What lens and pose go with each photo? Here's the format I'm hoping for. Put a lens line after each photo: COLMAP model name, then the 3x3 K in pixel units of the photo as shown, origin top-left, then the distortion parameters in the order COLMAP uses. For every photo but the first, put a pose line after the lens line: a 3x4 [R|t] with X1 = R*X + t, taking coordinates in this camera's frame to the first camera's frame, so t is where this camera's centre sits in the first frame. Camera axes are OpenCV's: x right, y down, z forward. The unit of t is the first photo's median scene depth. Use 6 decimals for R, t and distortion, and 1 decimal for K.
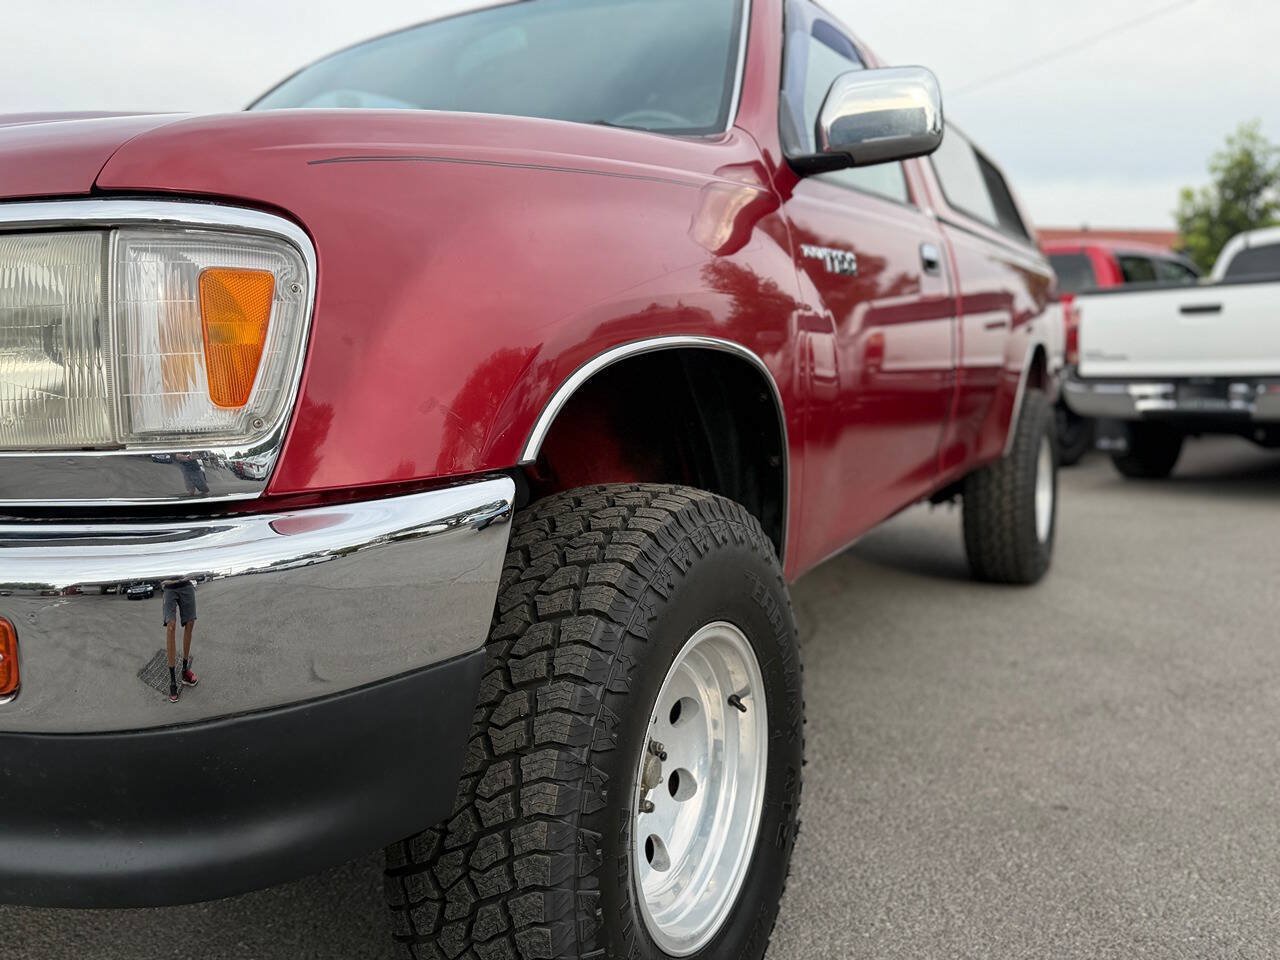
lens RADIAL K [[1028.7, 0, 640.0], [0, 1028.7, 480.0], [0, 0, 1]] dist [0.107596, -0.162478]
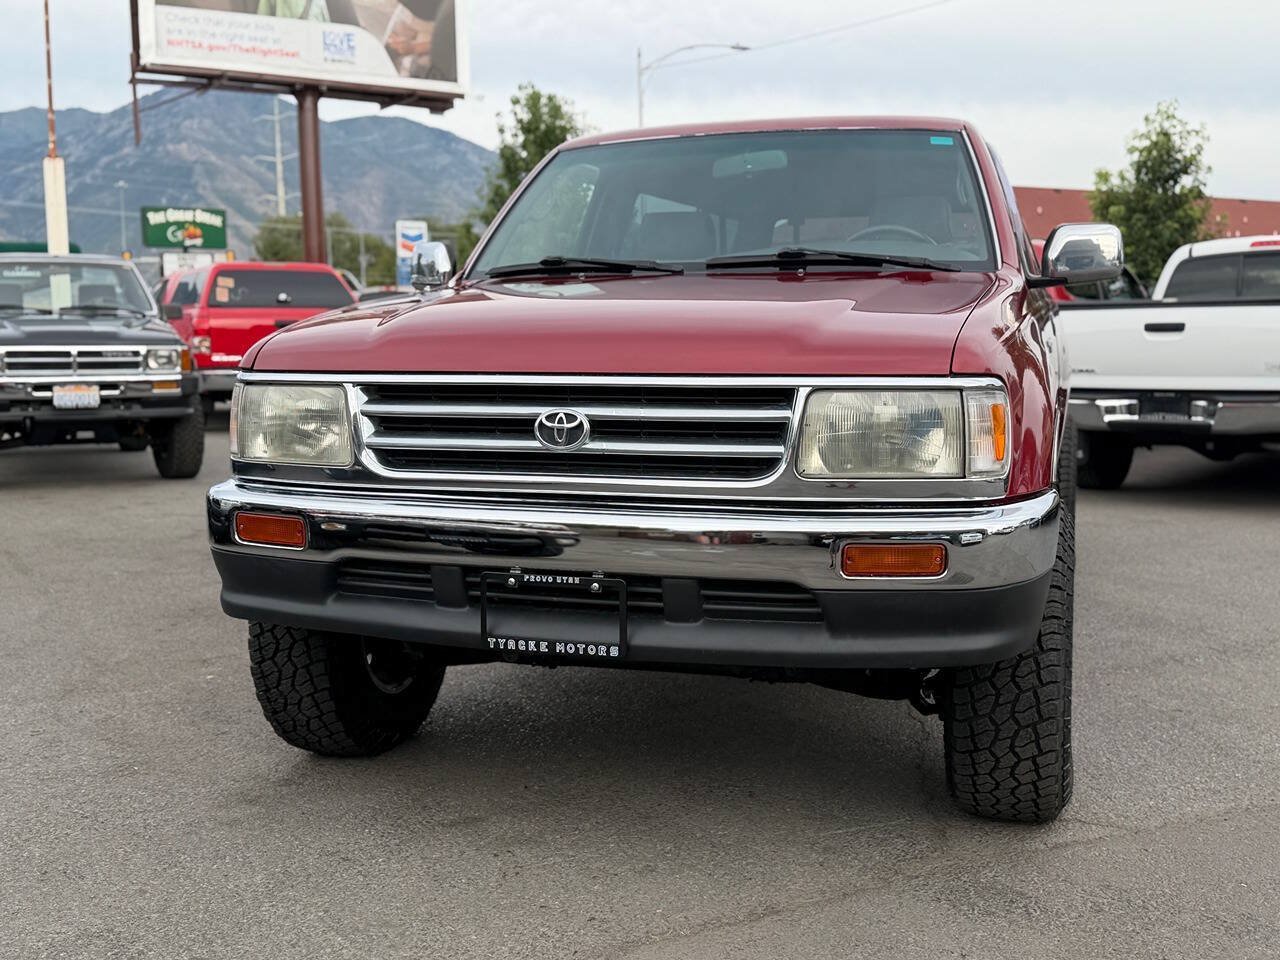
lens RADIAL K [[1388.3, 0, 660.9], [0, 1388.3, 487.0], [0, 0, 1]] dist [0.180805, -0.379213]
pose [[0.978397, -0.002031, 0.206726, -1.164950], [0.002739, 0.999991, -0.003141, -0.000208], [-0.206718, 0.003640, 0.978394, -1.301331]]
